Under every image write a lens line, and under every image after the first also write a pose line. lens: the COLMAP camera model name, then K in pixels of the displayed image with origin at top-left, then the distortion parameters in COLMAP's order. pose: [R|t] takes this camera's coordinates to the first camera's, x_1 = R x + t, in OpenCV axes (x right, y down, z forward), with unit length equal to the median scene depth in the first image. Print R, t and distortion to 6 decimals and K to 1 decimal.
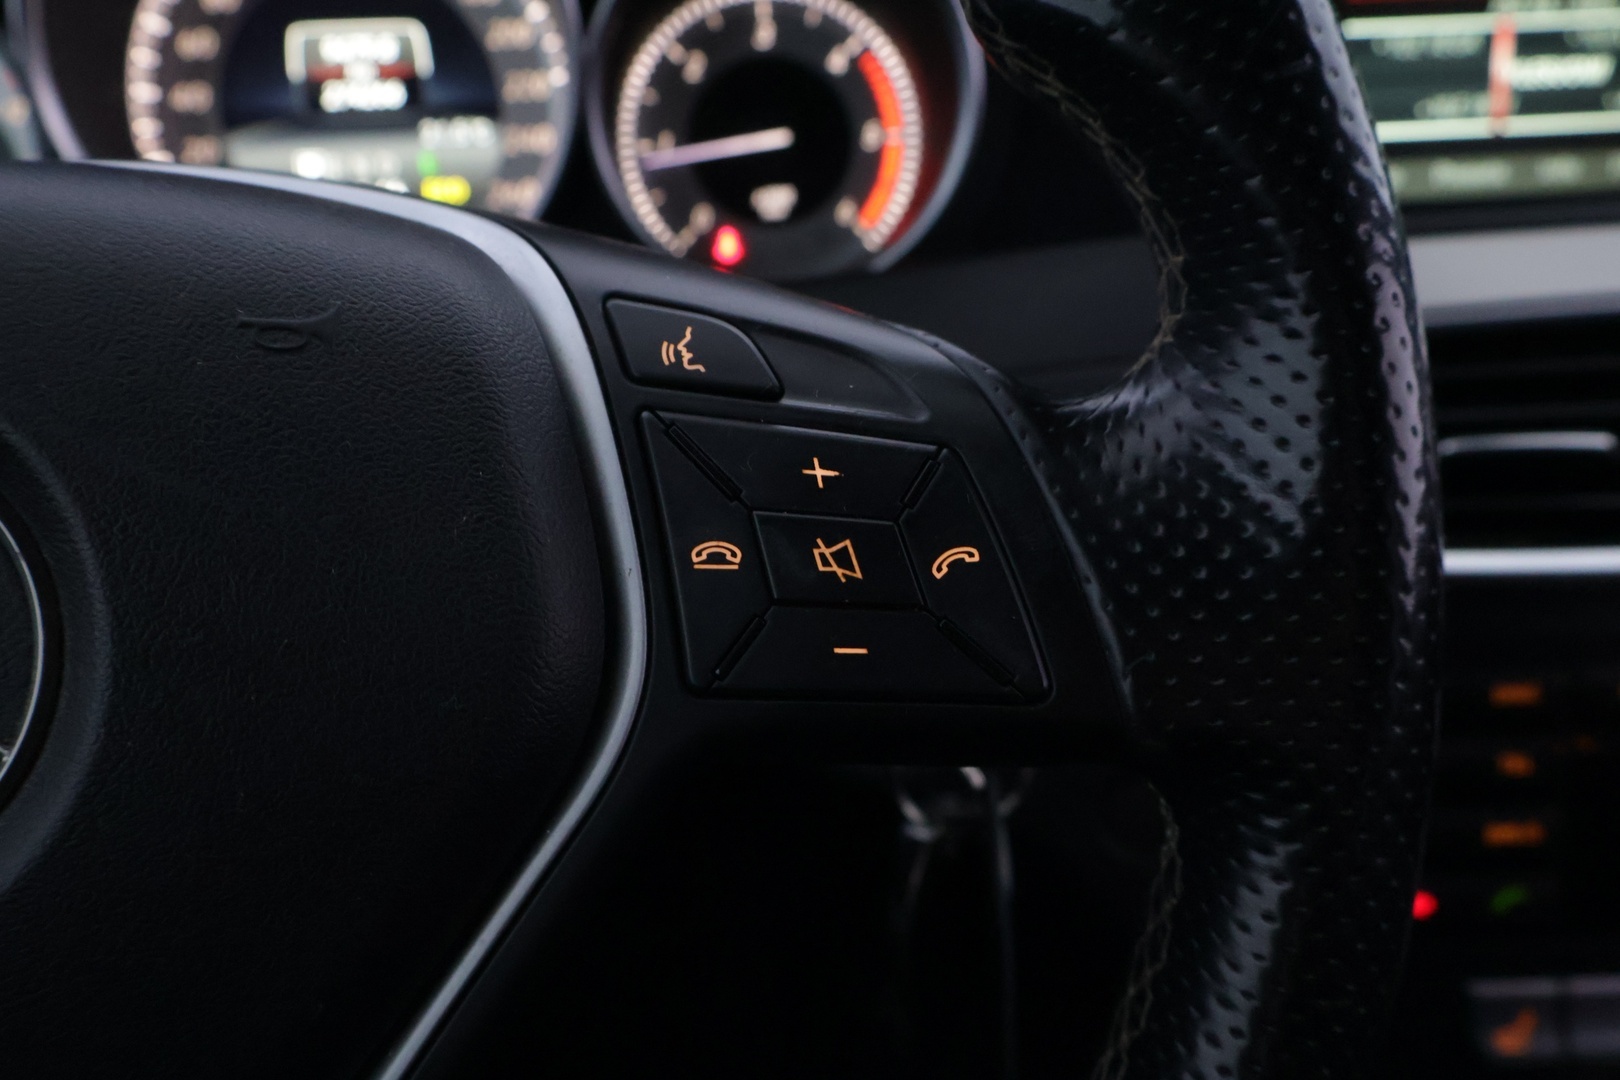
lens RADIAL K [[1488.3, 0, 820.0], [0, 1488.3, 533.1], [0, 0, 1]] dist [0.006752, 0.000000]
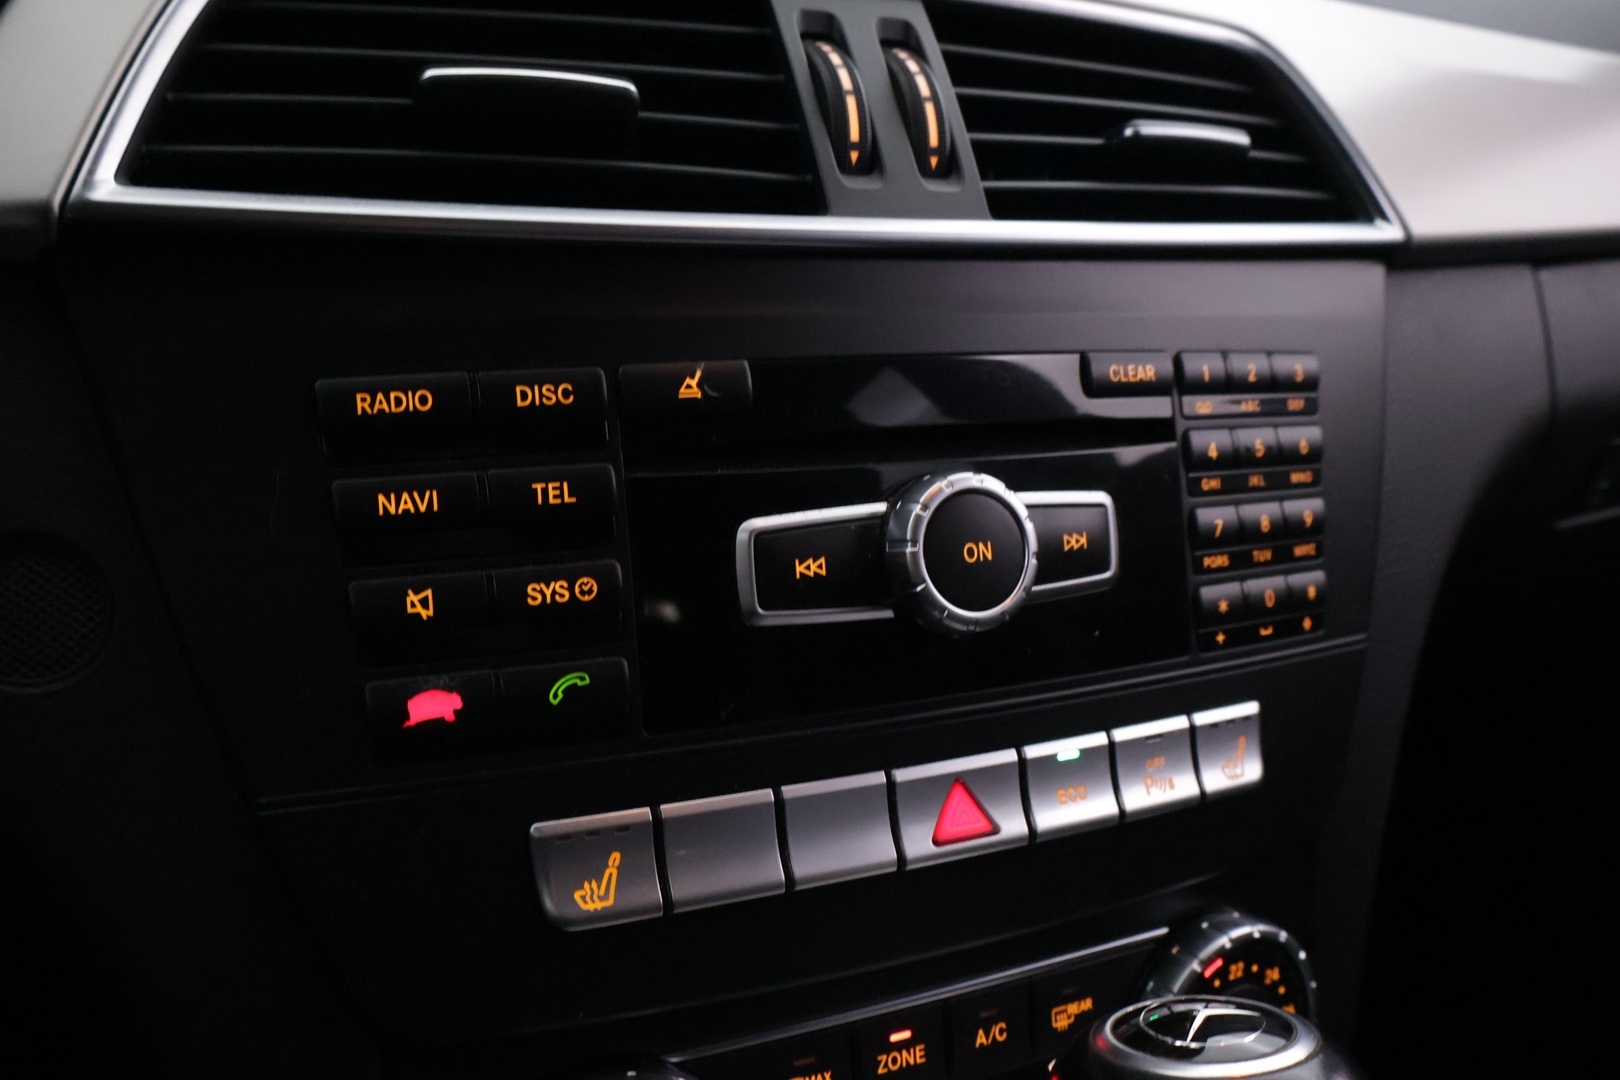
lens RADIAL K [[1488.3, 0, 821.8], [0, 1488.3, 535.5], [0, 0, 1]] dist [0.006752, 0.000000]
pose [[0.921922, -0.025573, 0.386531, 0.292014], [0.099593, 0.979925, -0.172709, 0.305945], [-0.374354, 0.197720, 0.905961, 0.272964]]
